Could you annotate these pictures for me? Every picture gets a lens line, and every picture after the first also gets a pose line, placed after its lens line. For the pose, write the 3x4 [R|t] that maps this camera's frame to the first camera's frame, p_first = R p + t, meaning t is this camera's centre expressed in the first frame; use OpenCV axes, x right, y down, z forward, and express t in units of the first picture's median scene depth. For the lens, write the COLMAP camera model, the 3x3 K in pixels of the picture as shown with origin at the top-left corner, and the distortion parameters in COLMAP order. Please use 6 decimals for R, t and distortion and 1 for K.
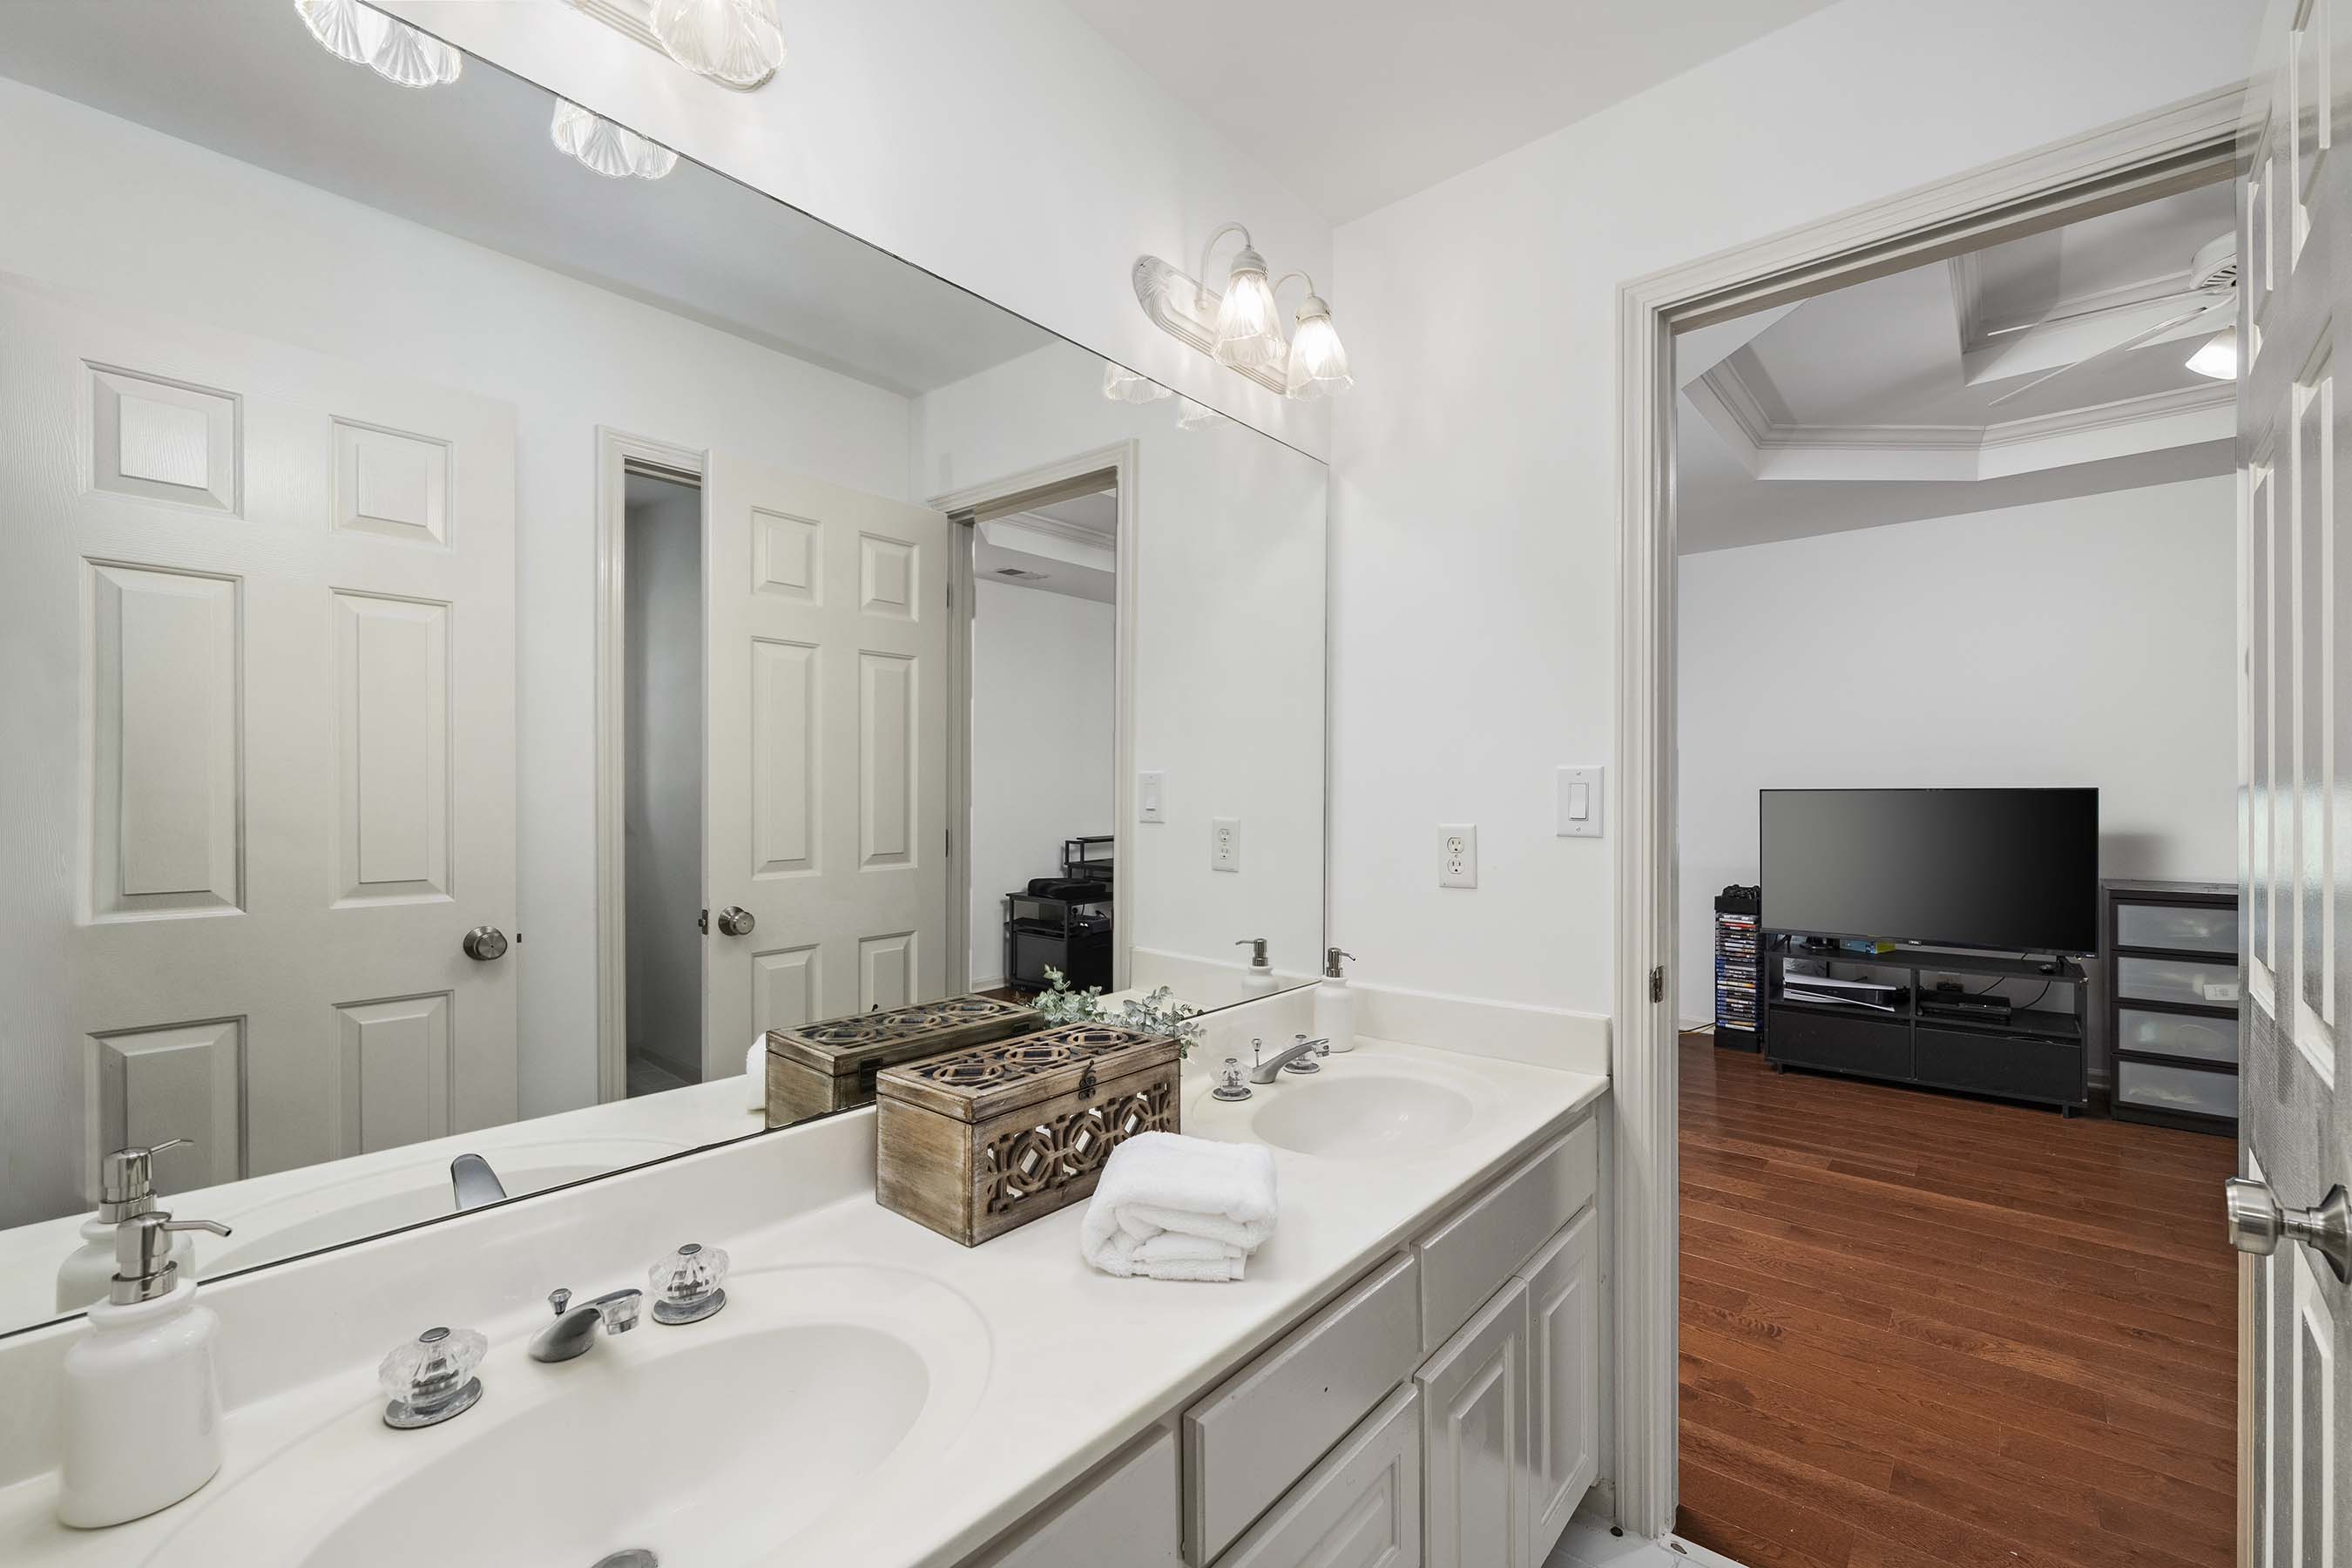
lens RADIAL K [[996.1, 0, 1176.0], [0, 996.1, 784.0], [0, 0, 1]] dist [0.002152, 0.000112]
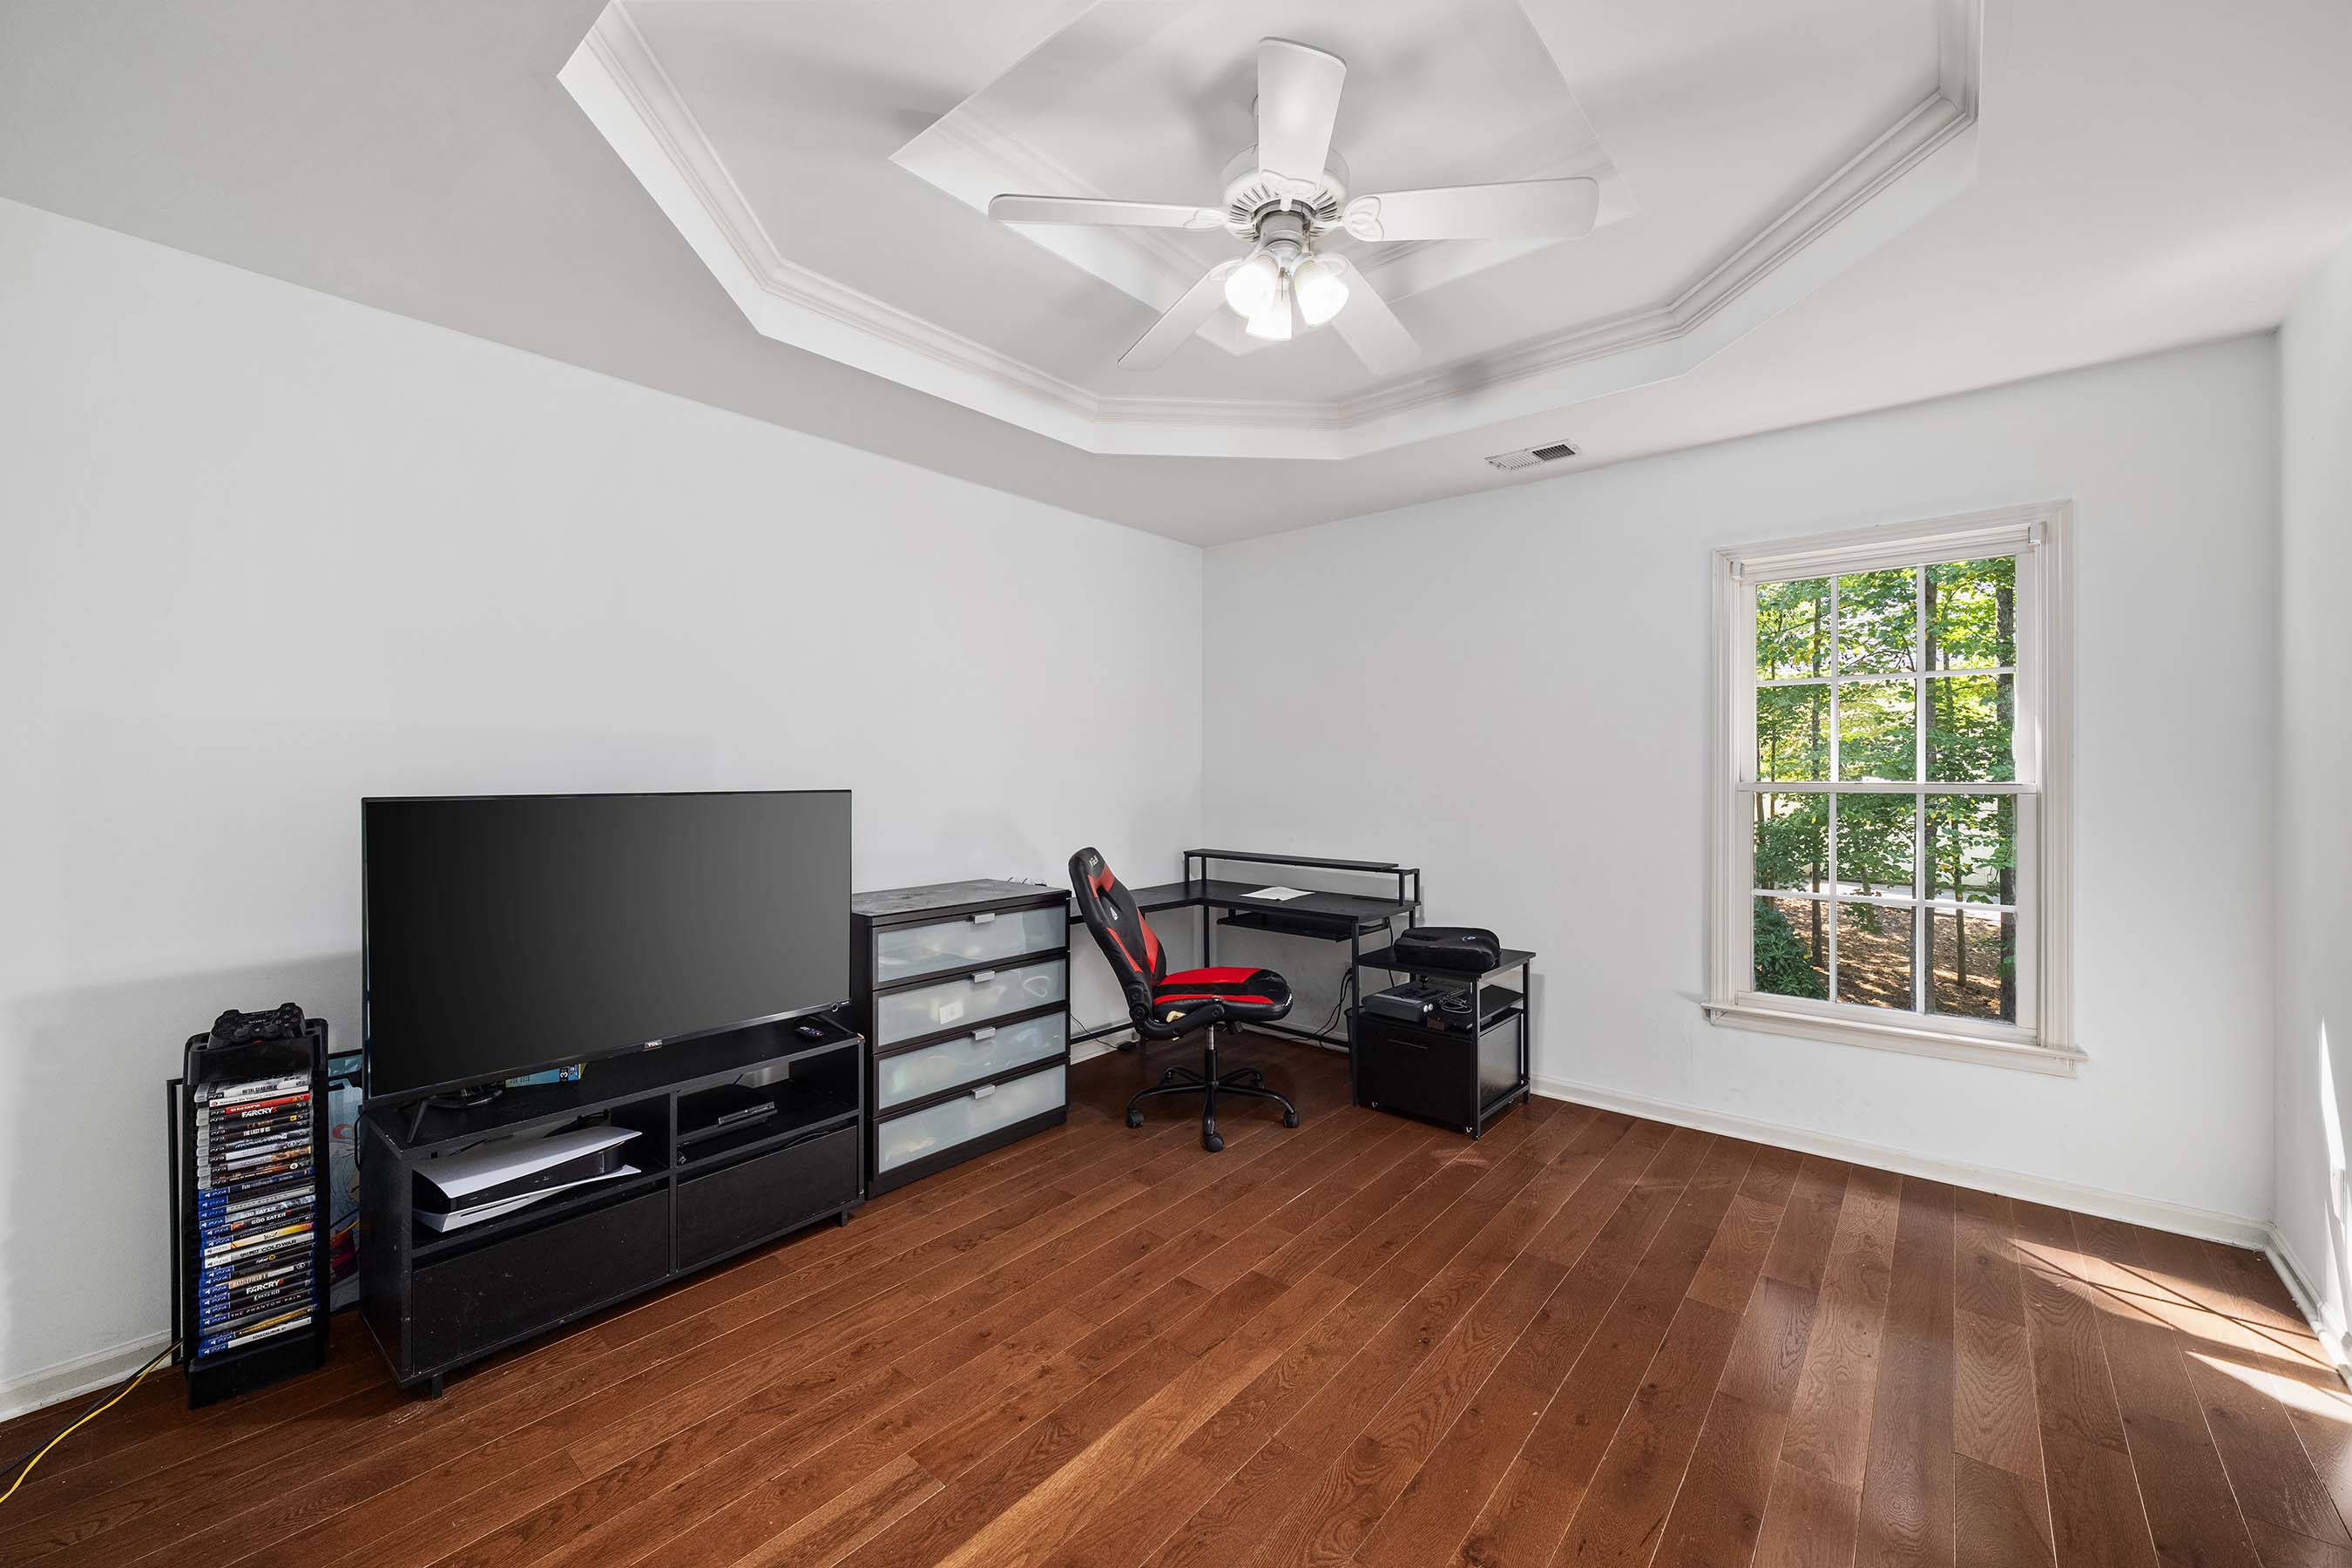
lens RADIAL K [[922.5, 0, 1193.6], [0, 922.5, 771.0], [0, 0, 1]] dist [0.000607, 0.000112]
pose [[-0.018357, 0.004832, 0.999820, 0.178589], [-0.009934, 0.999938, -0.005015, -0.011072], [-0.999782, -0.010025, -0.018308, 0.740253]]
